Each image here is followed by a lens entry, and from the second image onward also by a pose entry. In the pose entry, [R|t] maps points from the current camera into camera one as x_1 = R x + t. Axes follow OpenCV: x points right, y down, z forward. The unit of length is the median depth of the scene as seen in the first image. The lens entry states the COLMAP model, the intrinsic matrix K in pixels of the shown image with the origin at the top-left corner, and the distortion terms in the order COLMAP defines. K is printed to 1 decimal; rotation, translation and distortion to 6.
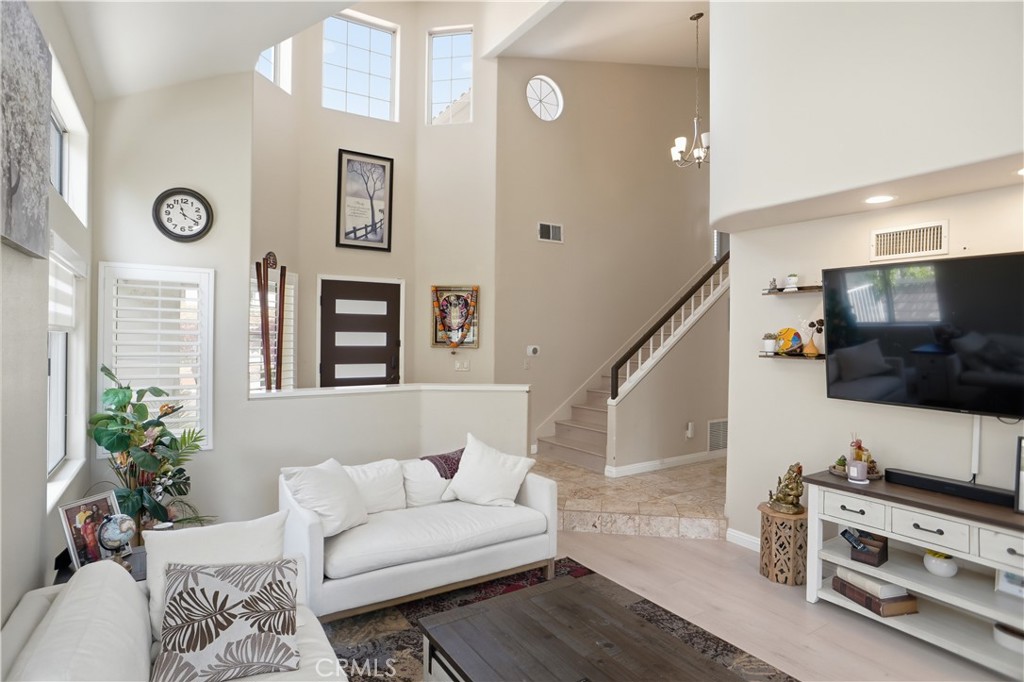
lens RADIAL K [[532.7, 0, 510.8], [0, 532.7, 339.9], [0, 0, 1]] dist [0.000848, 0.002288]
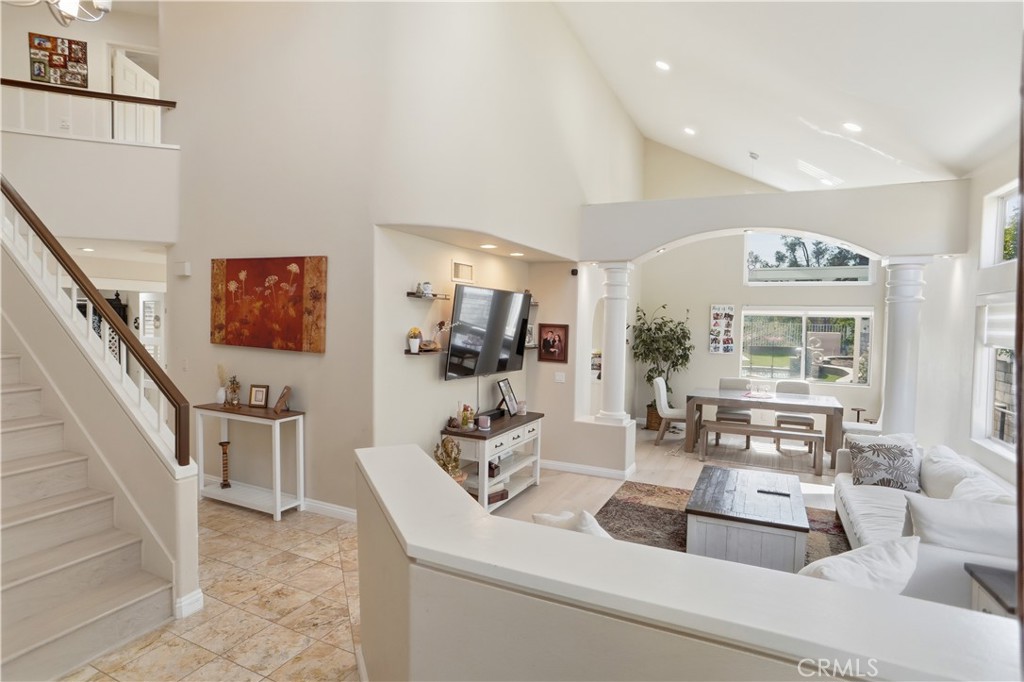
lens RADIAL K [[532.7, 0, 511.7], [0, 532.7, 341.0], [0, 0, 1]] dist [0.000848, 0.002288]
pose [[-0.518332, -0.051317, 0.853638, -0.459145], [-0.019479, 0.998647, 0.048206, -0.042892], [-0.854957, 0.008359, -0.518631, 1.139508]]
